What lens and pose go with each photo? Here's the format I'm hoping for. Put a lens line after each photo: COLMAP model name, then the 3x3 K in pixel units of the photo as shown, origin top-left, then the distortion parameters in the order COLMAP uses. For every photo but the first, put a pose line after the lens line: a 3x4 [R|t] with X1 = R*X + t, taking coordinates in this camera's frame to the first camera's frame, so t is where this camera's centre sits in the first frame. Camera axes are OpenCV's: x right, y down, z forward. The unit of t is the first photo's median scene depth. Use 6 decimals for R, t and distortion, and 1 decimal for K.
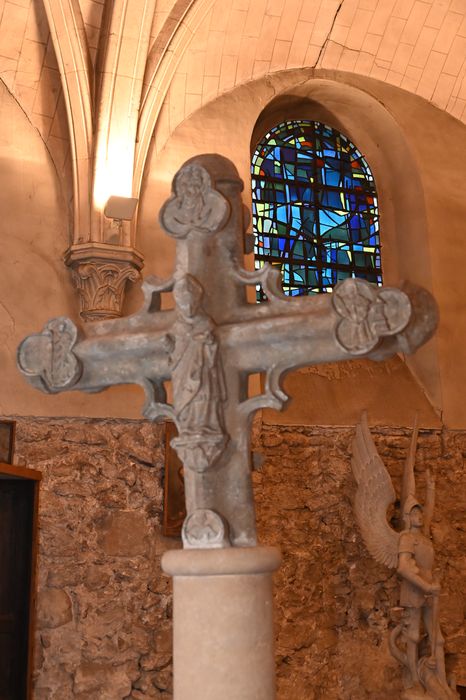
lens RADIAL K [[954.3, 0, 233.3], [0, 954.3, 349.7], [0, 0, 1]] dist [-0.003812, 0.000000]
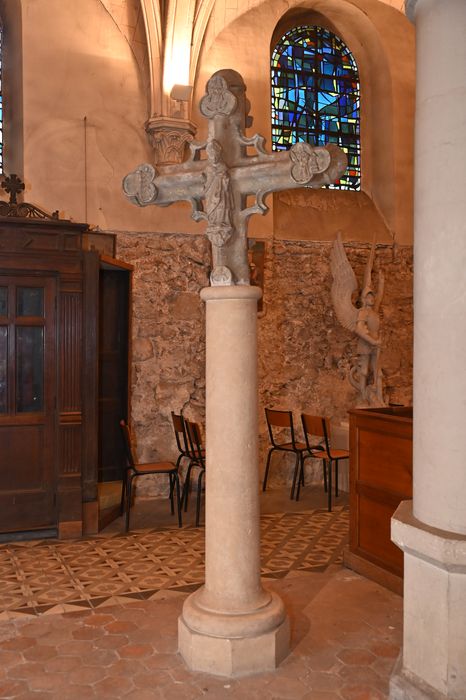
lens RADIAL K [[706.8, 0, 232.8], [0, 706.8, 350.9], [0, 0, 1]] dist [-0.003828, 0.000000]
pose [[0.998592, 0.018424, -0.049743, 0.026471], [-0.007401, 0.976965, 0.213271, 0.011863], [0.052526, -0.212603, 0.975726, -0.172420]]
